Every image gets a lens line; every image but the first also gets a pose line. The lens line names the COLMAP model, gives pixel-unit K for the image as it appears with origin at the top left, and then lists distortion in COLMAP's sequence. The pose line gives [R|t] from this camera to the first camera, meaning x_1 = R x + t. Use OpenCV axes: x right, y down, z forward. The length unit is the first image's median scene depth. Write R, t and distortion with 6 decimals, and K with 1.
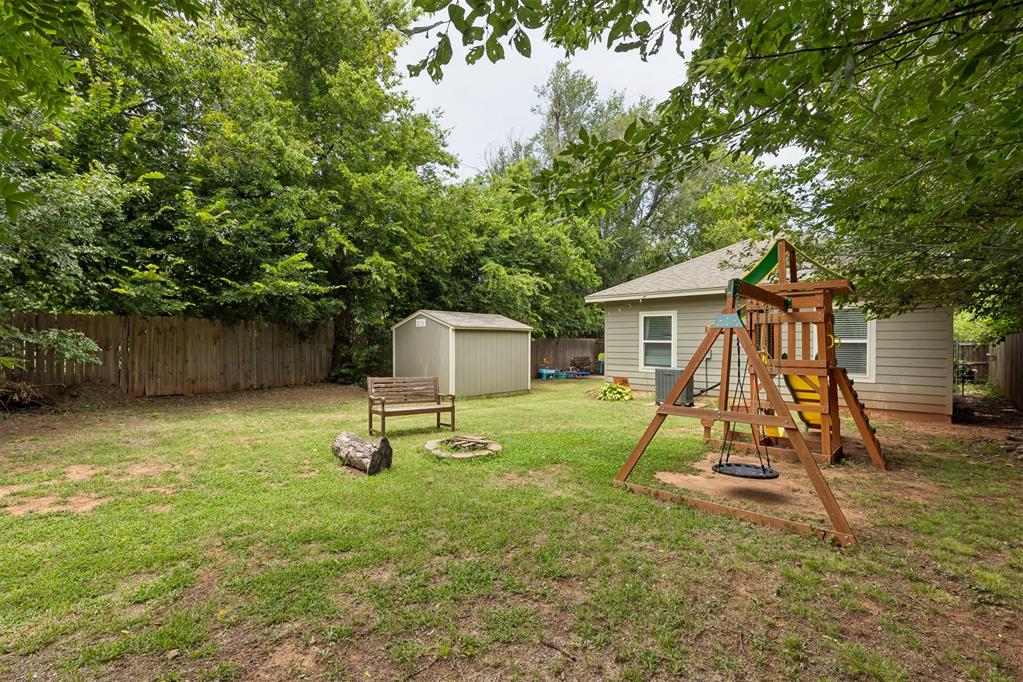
lens RADIAL K [[462.7, 0, 513.0], [0, 462.7, 349.0], [0, 0, 1]] dist [0.007725, -0.002378]
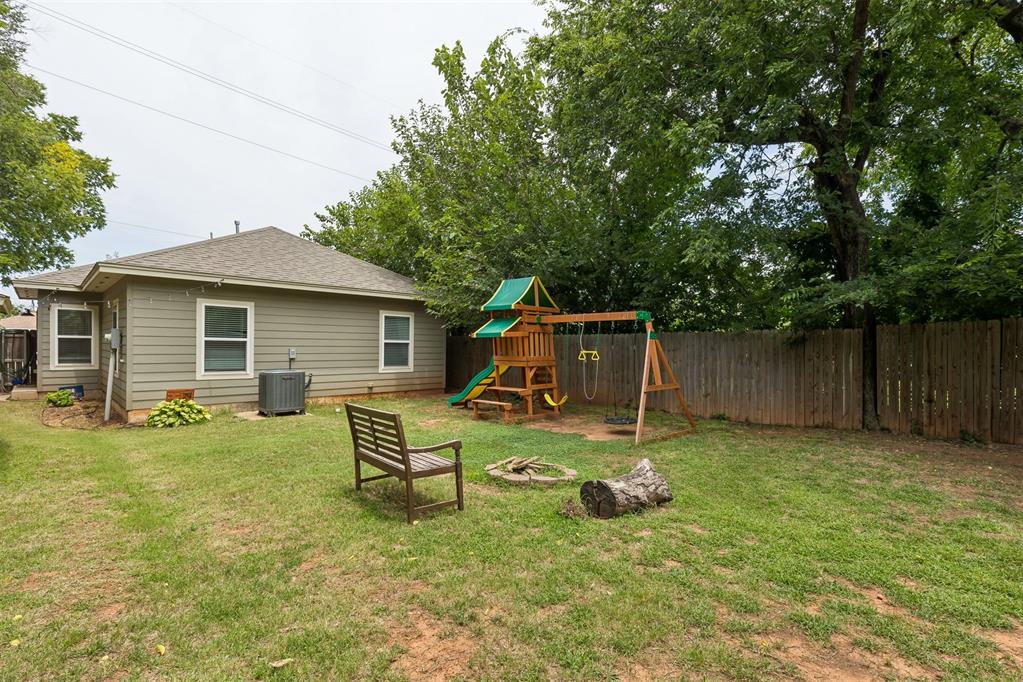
lens RADIAL K [[462.7, 0, 513.7], [0, 462.7, 344.7], [0, 0, 1]] dist [0.007725, -0.002378]
pose [[0.023667, -0.001489, 0.999719, -0.471590], [-0.004580, 0.999988, 0.001598, -0.010611], [-0.999709, -0.004616, 0.023660, 0.500976]]
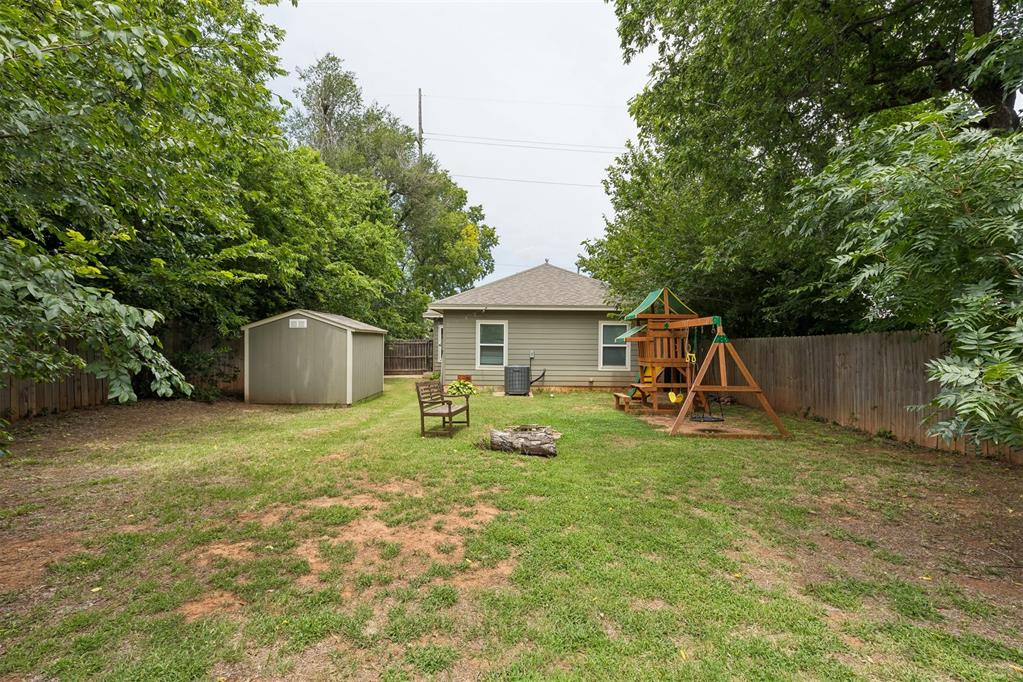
lens RADIAL K [[462.7, 0, 521.6], [0, 462.7, 337.9], [0, 0, 1]] dist [0.007725, -0.002378]
pose [[0.720793, 0.013203, 0.693025, -0.496723], [-0.000879, 0.999835, -0.018134, -0.012316], [-0.693150, 0.012461, 0.720685, 0.053220]]
